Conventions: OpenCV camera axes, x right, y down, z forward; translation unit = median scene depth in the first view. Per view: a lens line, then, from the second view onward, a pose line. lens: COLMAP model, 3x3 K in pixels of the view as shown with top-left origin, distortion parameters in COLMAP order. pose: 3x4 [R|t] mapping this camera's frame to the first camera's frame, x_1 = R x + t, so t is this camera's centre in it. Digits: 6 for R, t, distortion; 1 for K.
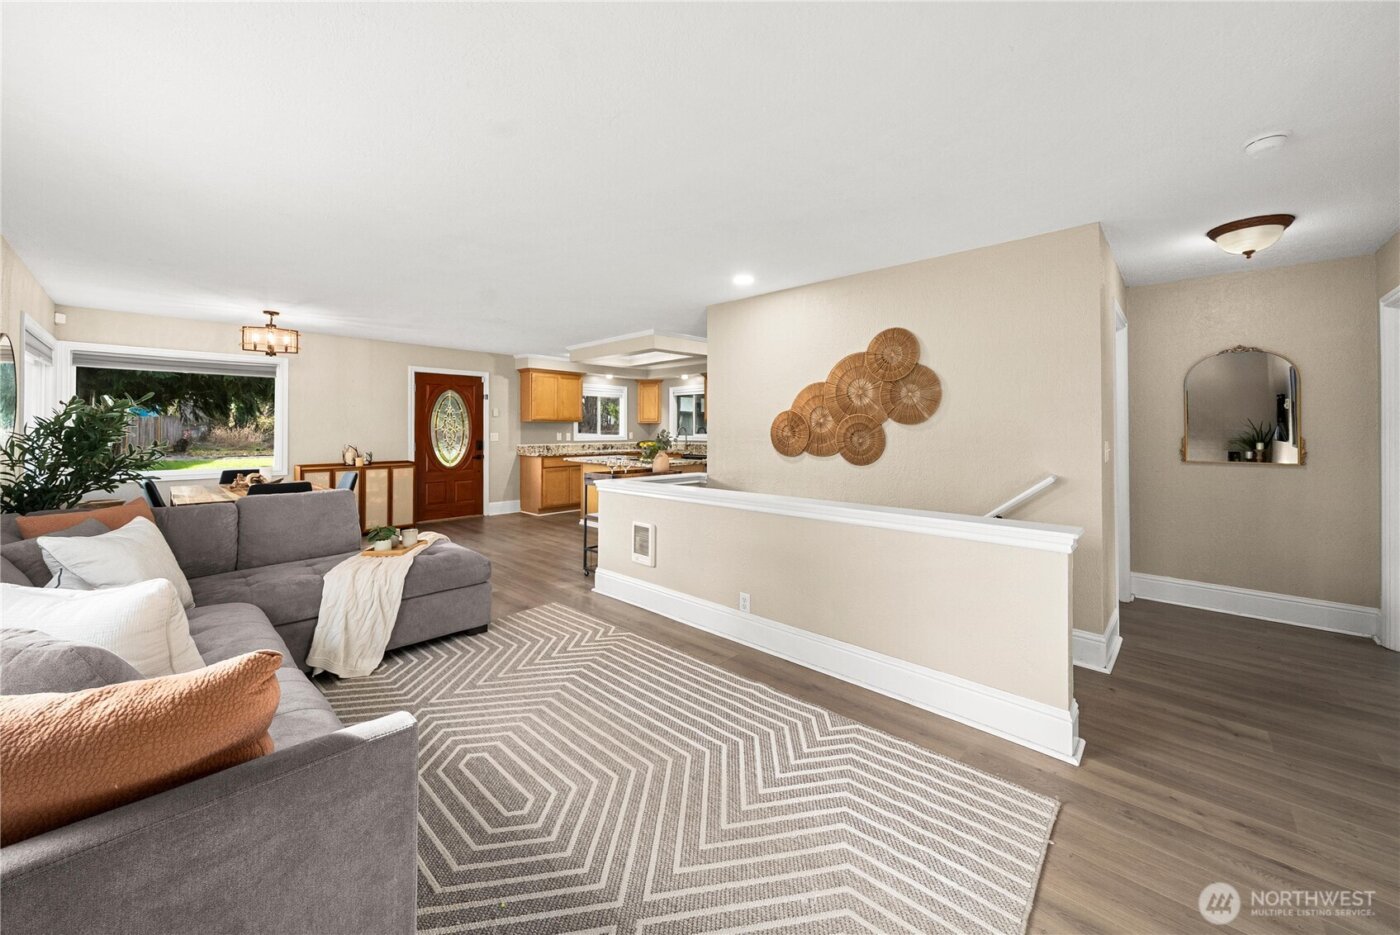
lens RADIAL K [[517.0, 0, 715.8], [0, 517.0, 425.3], [0, 0, 1]] dist [-0.001361, -0.000110]
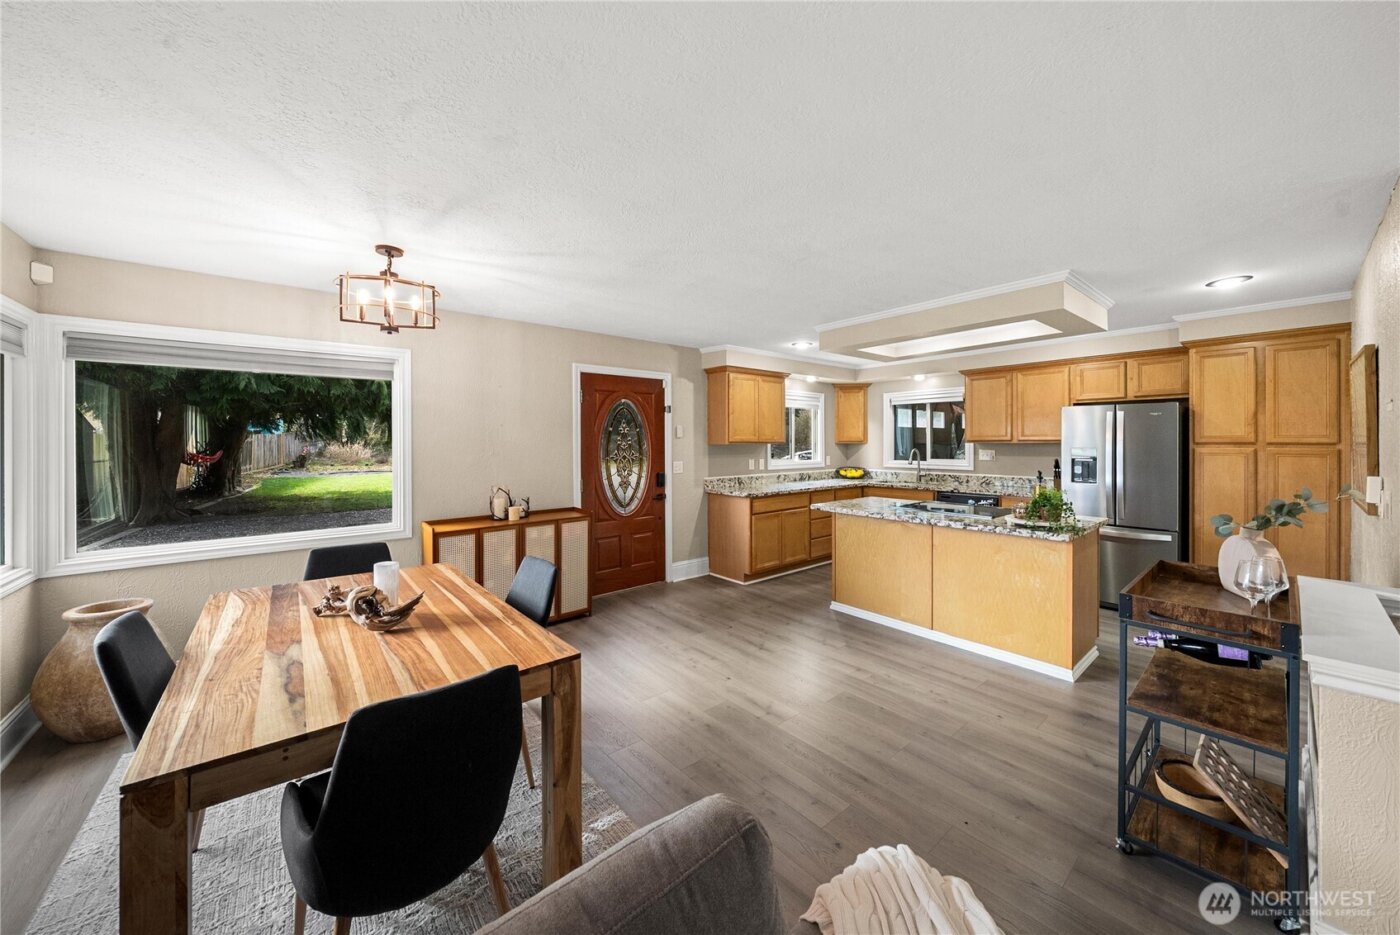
lens RADIAL K [[499.3, 0, 702.3], [0, 499.3, 440.4], [0, 0, 1]] dist [-0.000453, -0.000019]
pose [[0.991149, -0.004351, -0.132684, -0.311893], [0.005195, 0.999968, 0.006017, -0.017126], [0.132654, -0.006653, 0.991140, 0.350136]]
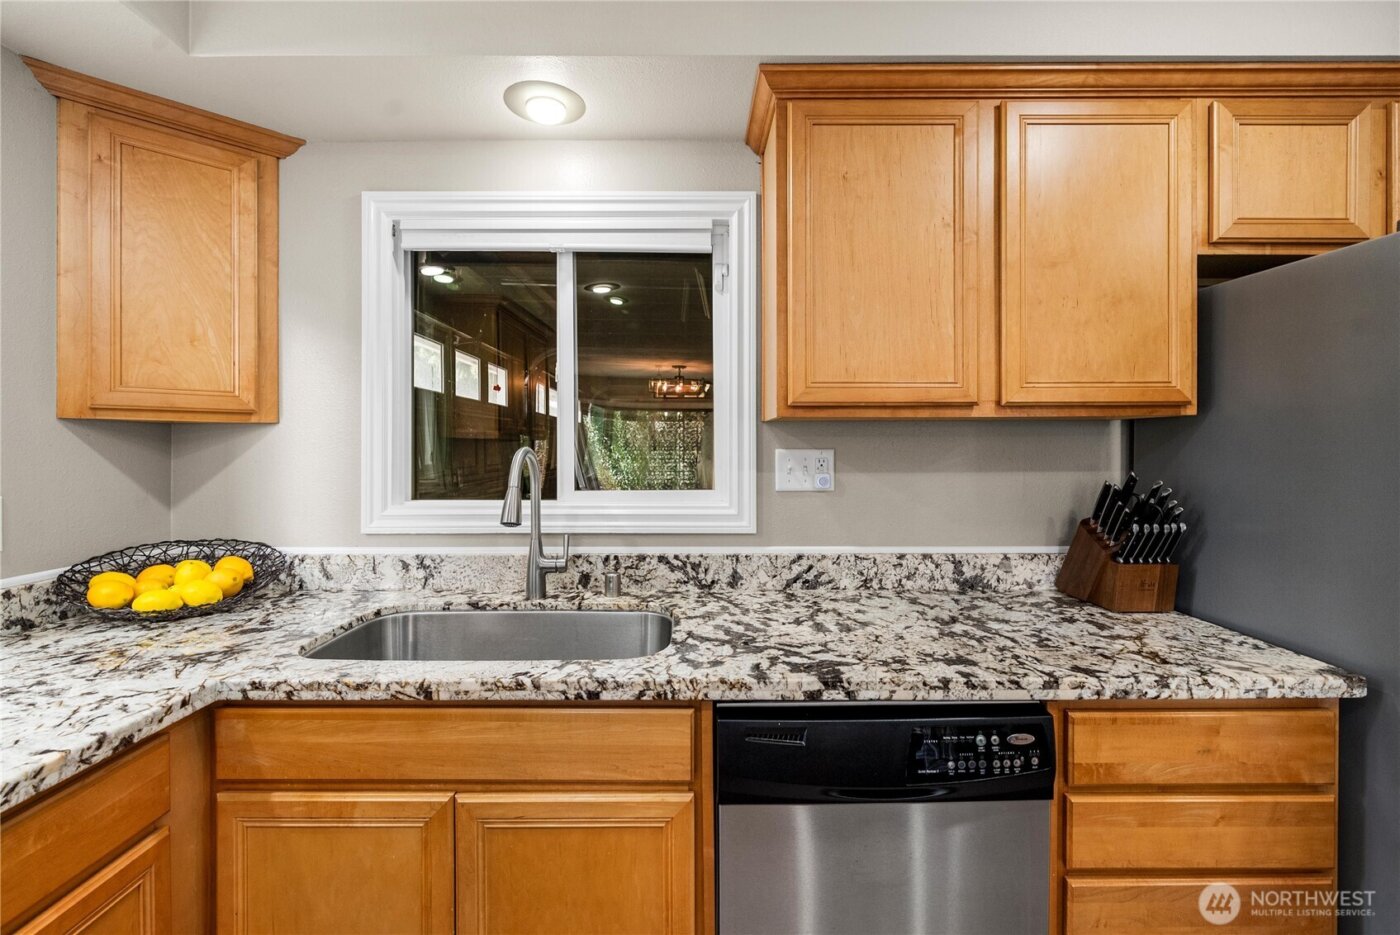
lens RADIAL K [[599.5, 0, 698.9], [0, 599.5, 439.4], [0, 0, 1]] dist [-0.001172, 0.000001]
pose [[0.741721, 0.006682, 0.670676, -0.171173], [-0.004807, 0.999978, -0.004647, 0.001092], [-0.670692, 0.000223, 0.741736, 1.004507]]
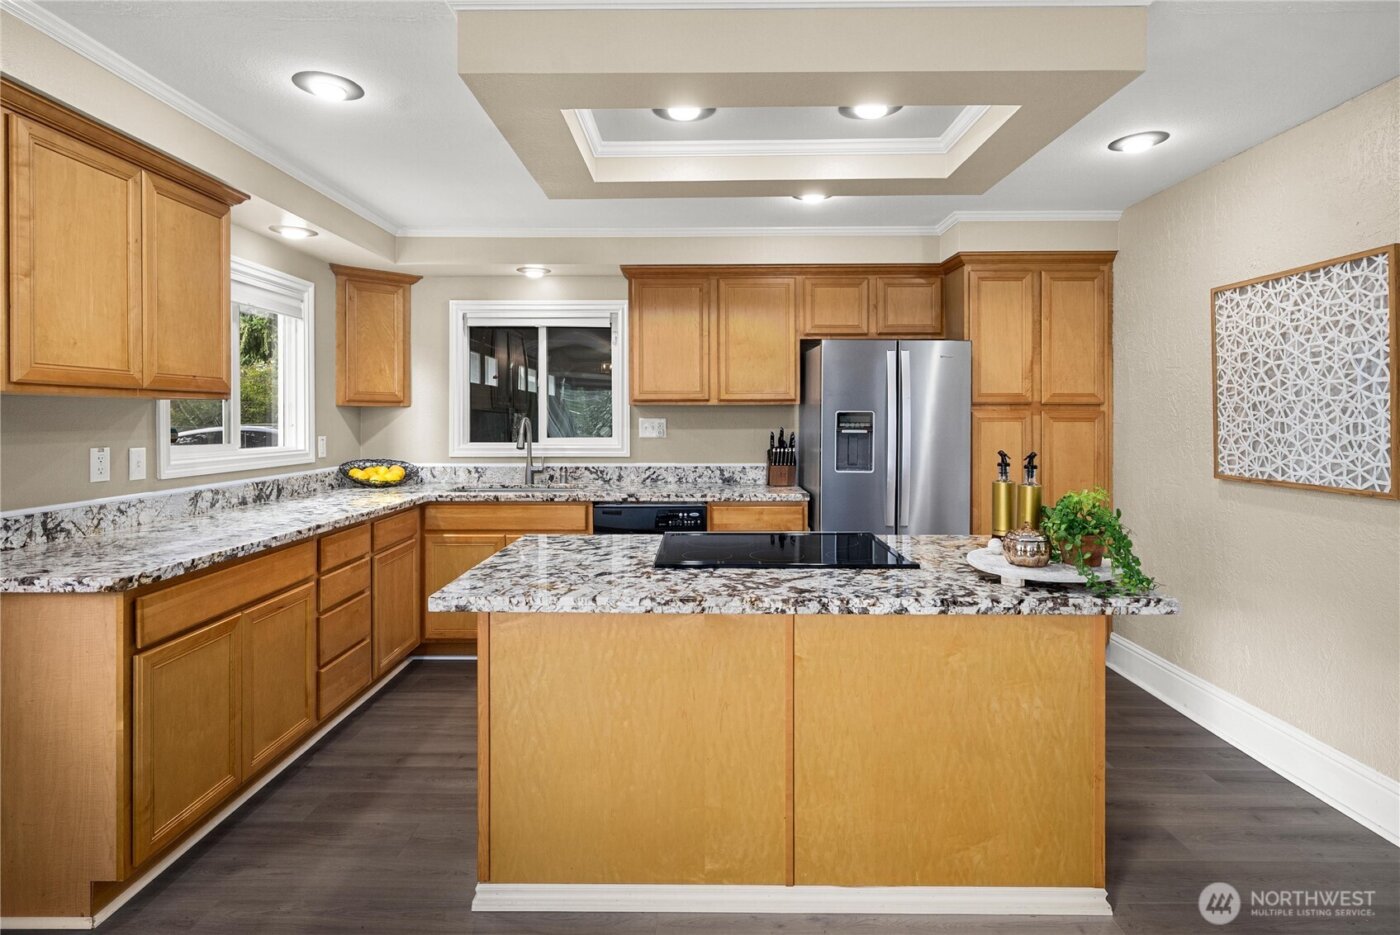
lens RADIAL K [[718.2, 0, 700.6], [0, 718.2, 420.3], [0, 0, 1]] dist [0.002648, 0.000266]
pose [[0.742635, -0.003500, 0.669687, -0.355285], [-0.005207, 0.999926, 0.011001, -0.001601], [-0.669676, -0.011657, 0.742562, 0.681213]]
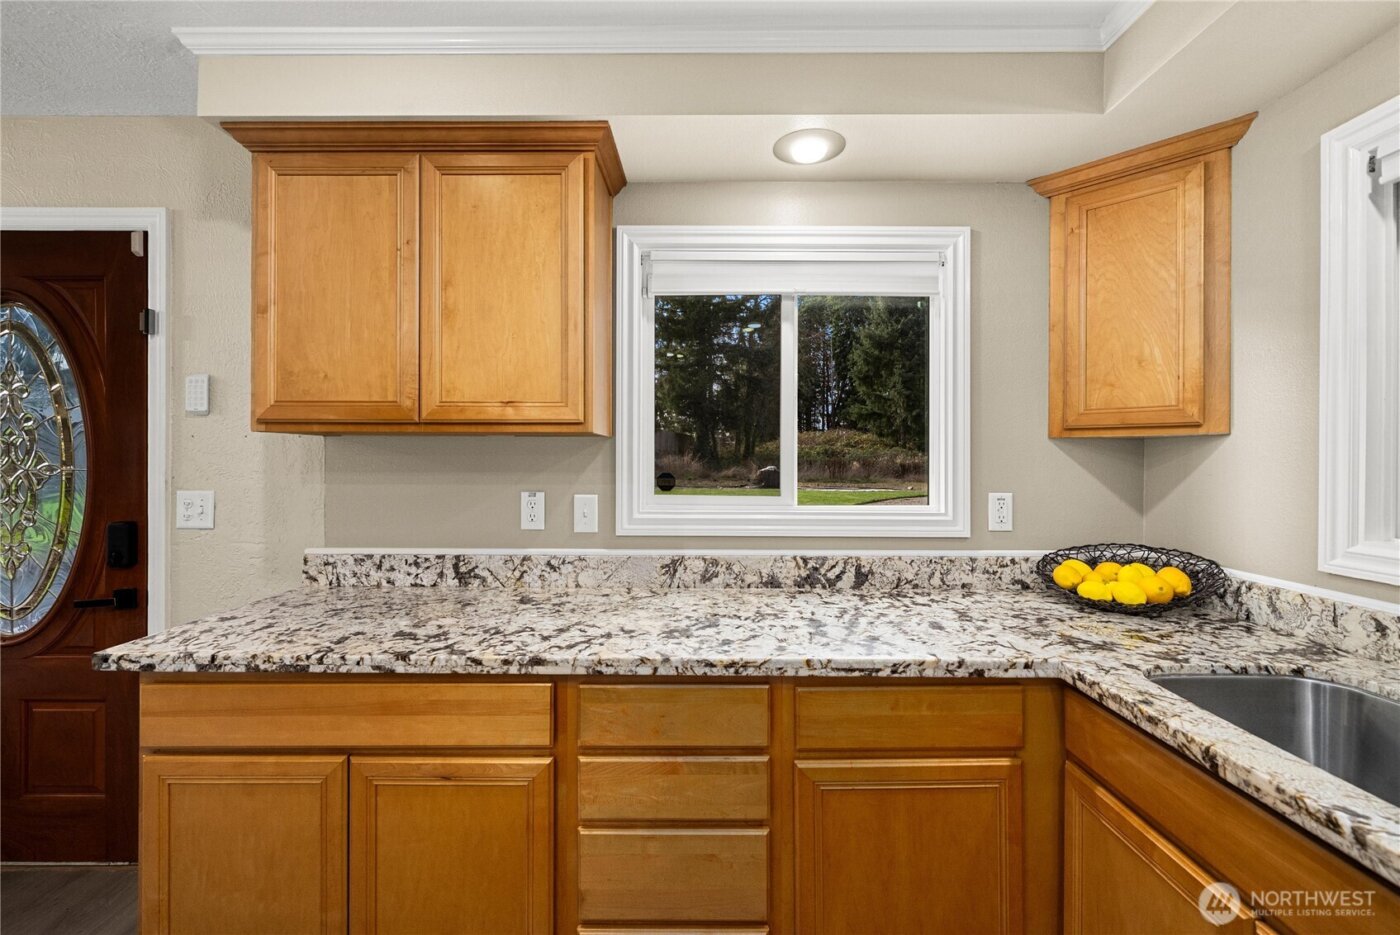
lens RADIAL K [[599.4, 0, 704.3], [0, 599.4, 455.7], [0, 0, 1]] dist [-0.001872, -0.000245]
pose [[0.671750, -0.000118, -0.740778, -0.105047], [0.003227, 0.999991, 0.002768, 0.000813], [0.740771, -0.004250, 0.671745, 1.002961]]
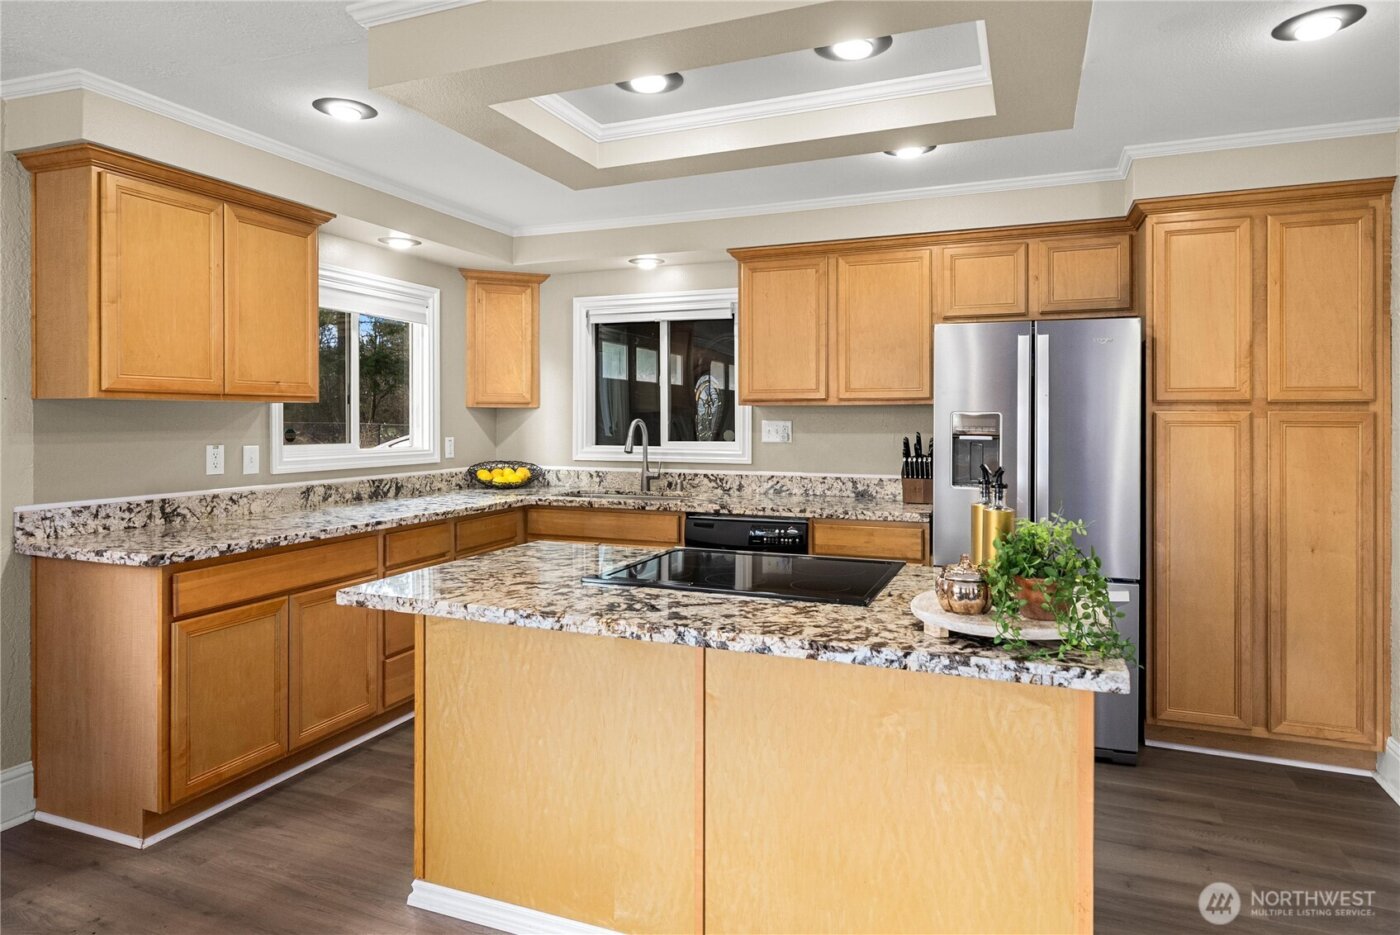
lens RADIAL K [[828.1, 0, 698.8], [0, 828.1, 420.9], [0, 0, 1]] dist [0.002574, 0.001199]
pose [[0.935894, -0.000323, 0.352282, -0.251830], [-0.003909, 0.999929, 0.011301, -0.002847], [-0.352261, -0.011953, 0.935826, 0.607379]]
